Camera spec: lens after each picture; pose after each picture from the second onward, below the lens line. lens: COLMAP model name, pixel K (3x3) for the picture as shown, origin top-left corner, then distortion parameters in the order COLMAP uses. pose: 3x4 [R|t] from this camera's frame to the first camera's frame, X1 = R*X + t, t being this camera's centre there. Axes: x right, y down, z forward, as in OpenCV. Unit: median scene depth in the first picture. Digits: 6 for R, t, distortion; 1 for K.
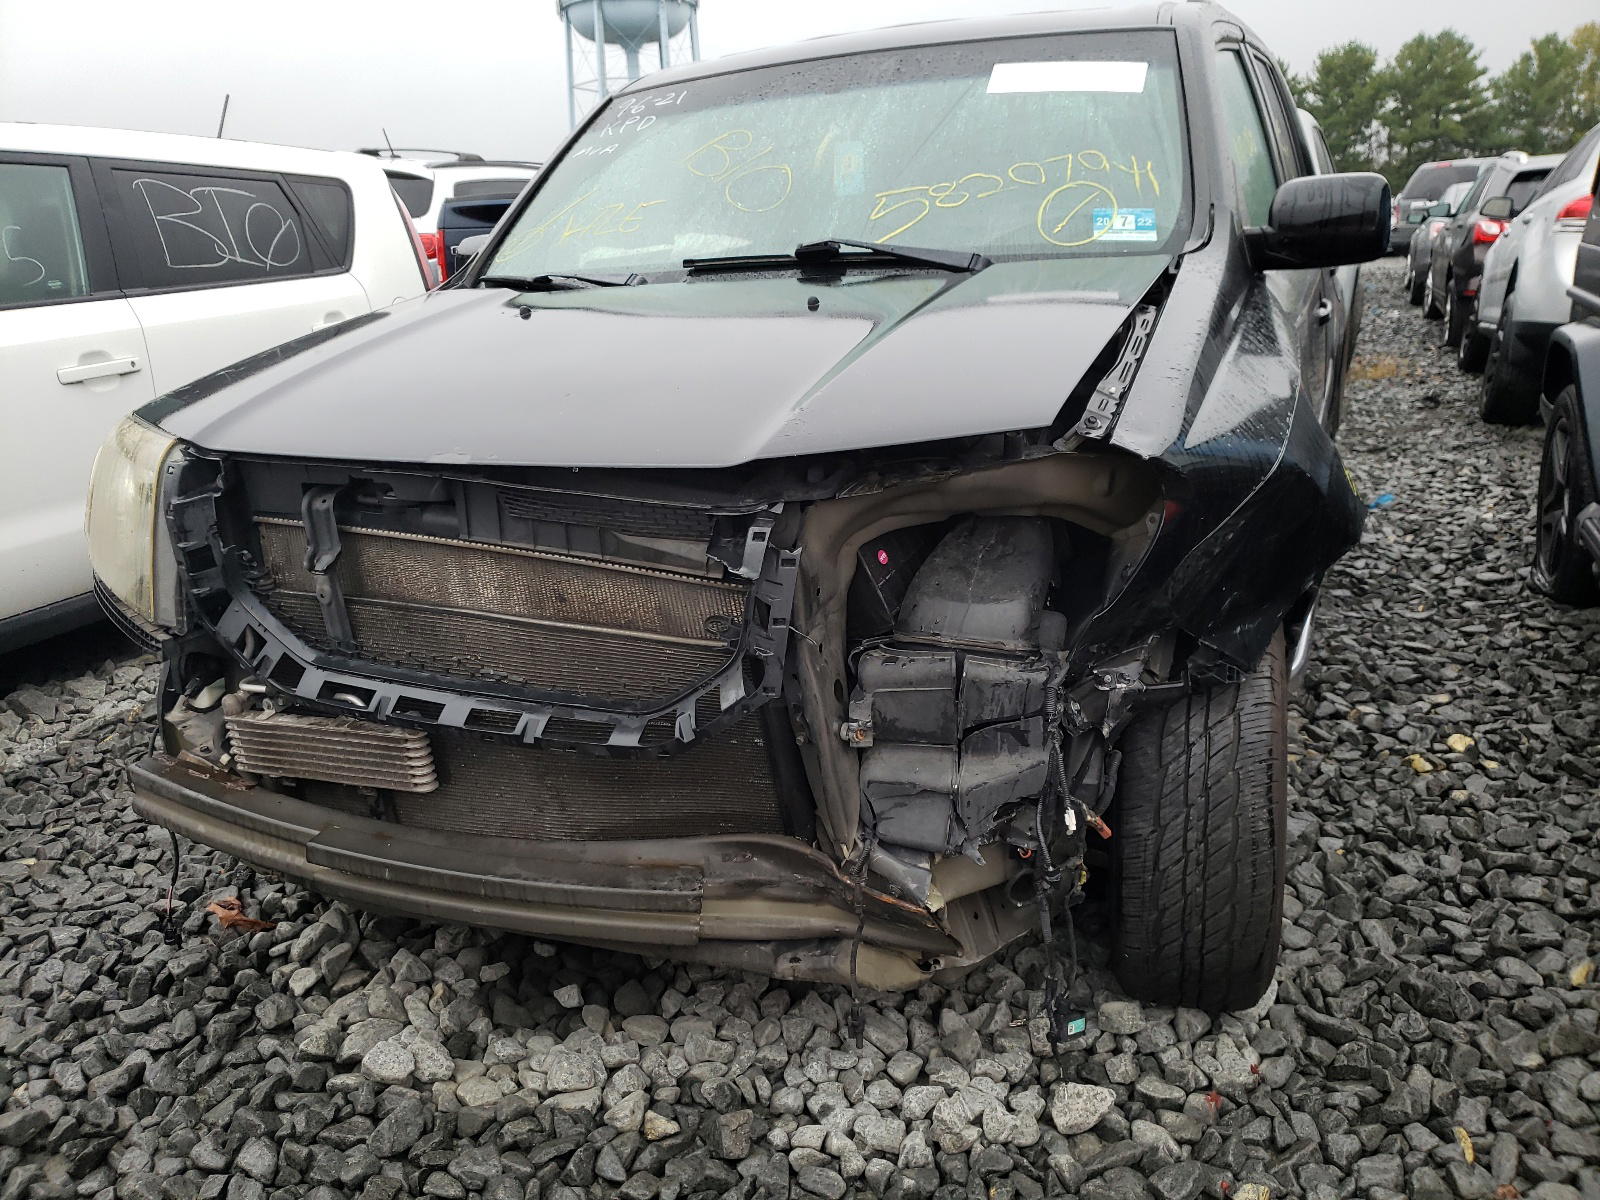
lens RADIAL K [[1227.3, 0, 786.7], [0, 1227.3, 600.0], [0, 0, 1]] dist [0.027767, -0.019624]
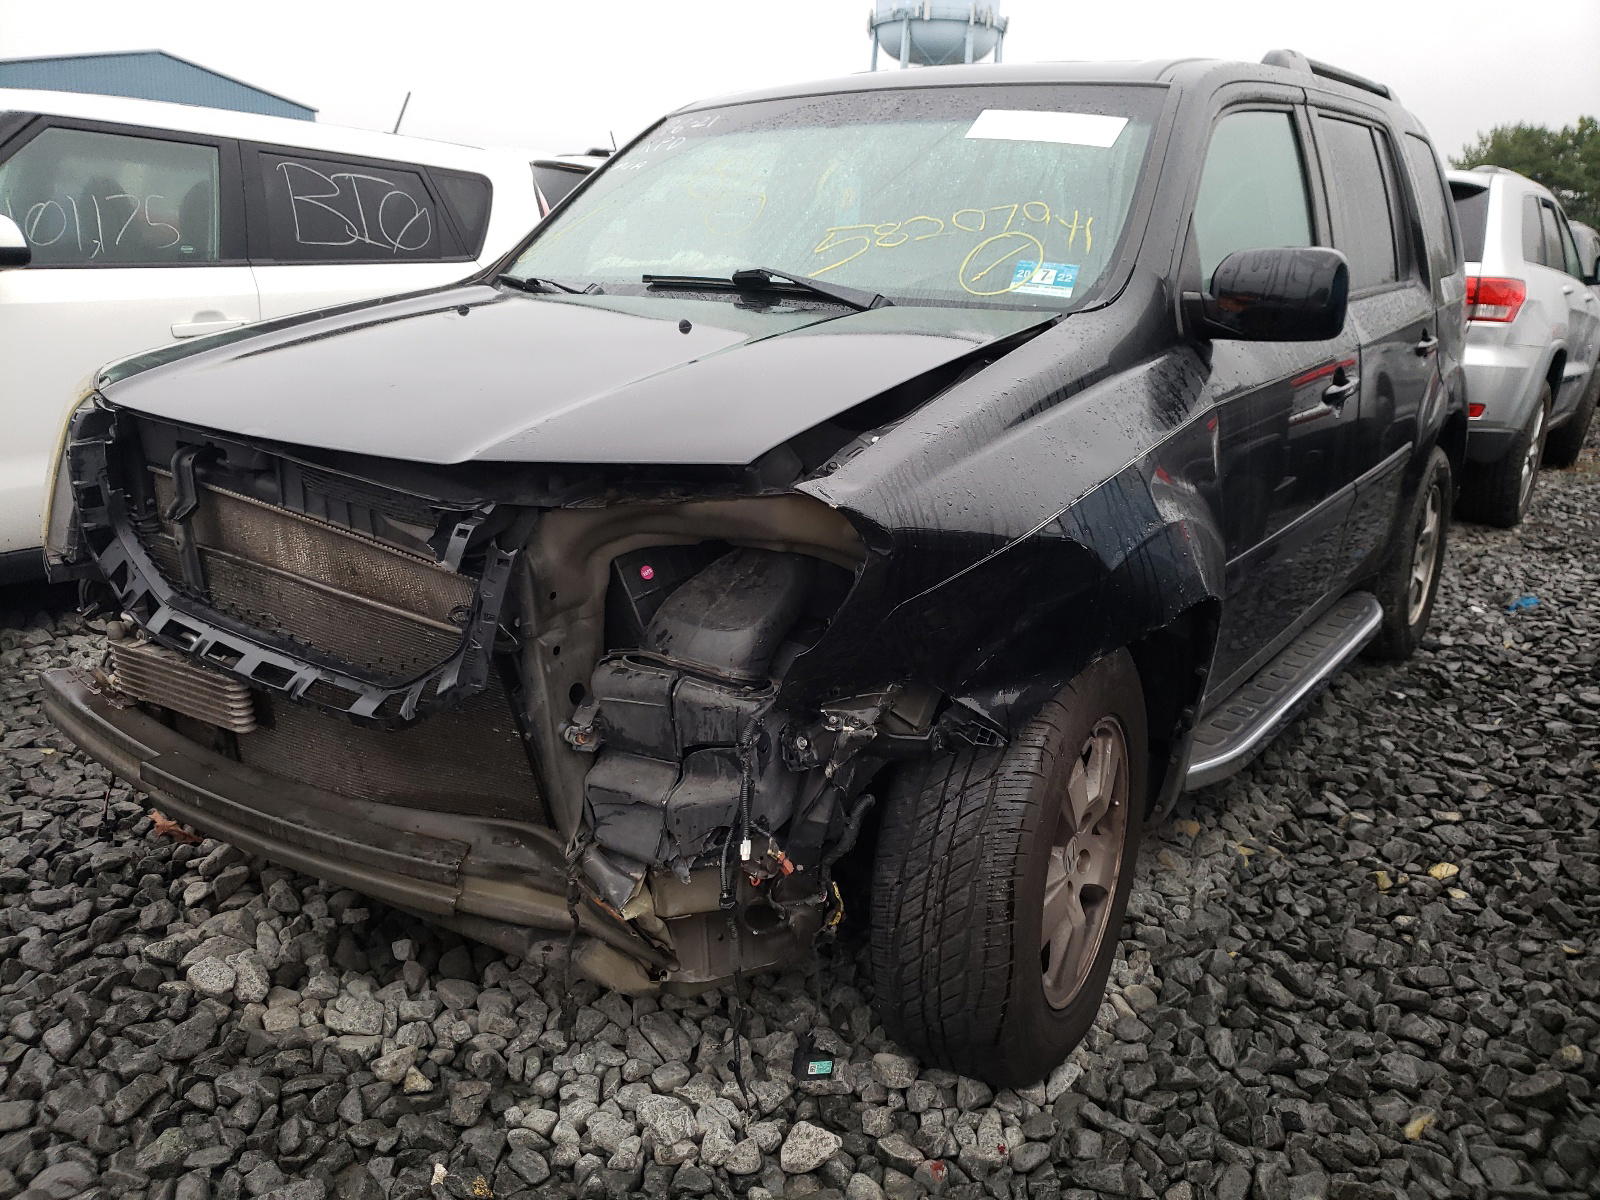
lens RADIAL K [[1227.3, 0, 800.6], [0, 1227.3, 585.6], [0, 0, 1]] dist [0.027767, -0.019624]
pose [[0.975930, 0.131359, -0.174084, 0.328227], [-0.135600, 0.990683, -0.012638, -0.024233], [0.170802, 0.035940, 0.984650, 0.001925]]
